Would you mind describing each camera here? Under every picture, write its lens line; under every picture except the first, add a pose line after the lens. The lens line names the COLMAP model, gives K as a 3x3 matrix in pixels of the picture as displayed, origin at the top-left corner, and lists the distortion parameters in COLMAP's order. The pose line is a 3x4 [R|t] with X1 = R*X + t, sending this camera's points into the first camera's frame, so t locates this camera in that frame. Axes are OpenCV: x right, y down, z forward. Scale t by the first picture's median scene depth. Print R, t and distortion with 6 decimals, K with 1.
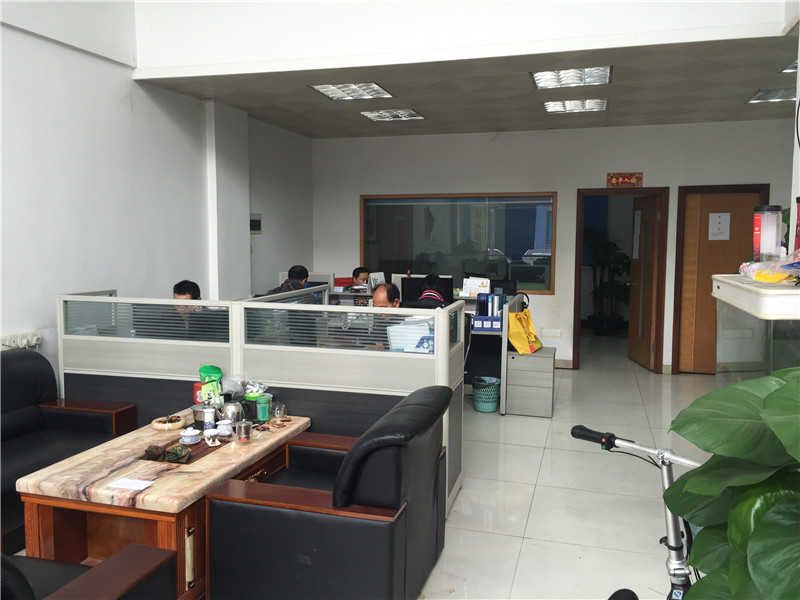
lens RADIAL K [[690.8, 0, 397.3], [0, 690.8, 299.6], [0, 0, 1]] dist [0.040667, -0.006939]
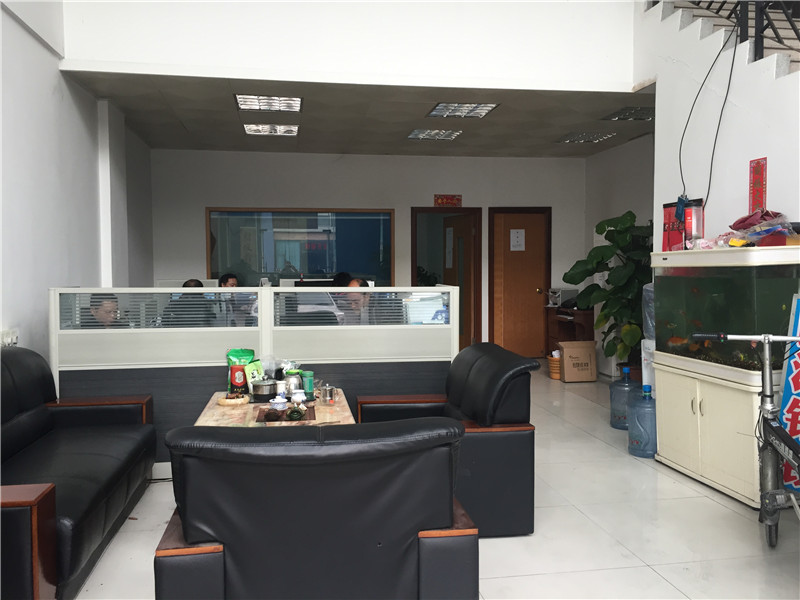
lens RADIAL K [[690.8, 0, 397.3], [0, 690.8, 299.6], [0, 0, 1]] dist [0.040667, -0.006939]
pose [[0.903735, -0.027130, 0.427232, -0.277481], [0.047575, 0.998173, -0.037251, 0.039451], [-0.425441, 0.053991, 0.903374, -0.027985]]
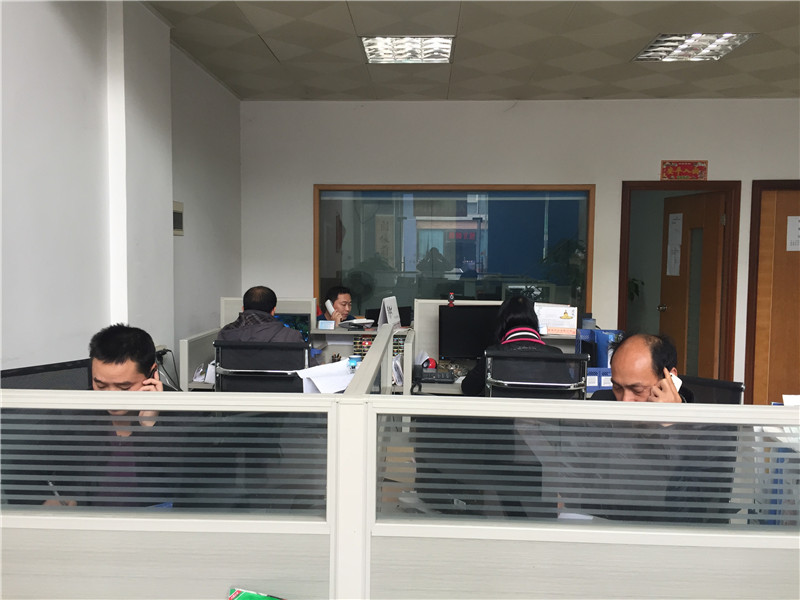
lens RADIAL K [[690.8, 0, 397.3], [0, 690.8, 299.6], [0, 0, 1]] dist [0.040667, -0.006939]
pose [[0.971990, -0.010095, 0.234806, -0.158925], [0.016933, 0.999489, -0.027124, -0.018797], [-0.234412, 0.030341, 0.971664, 0.365860]]
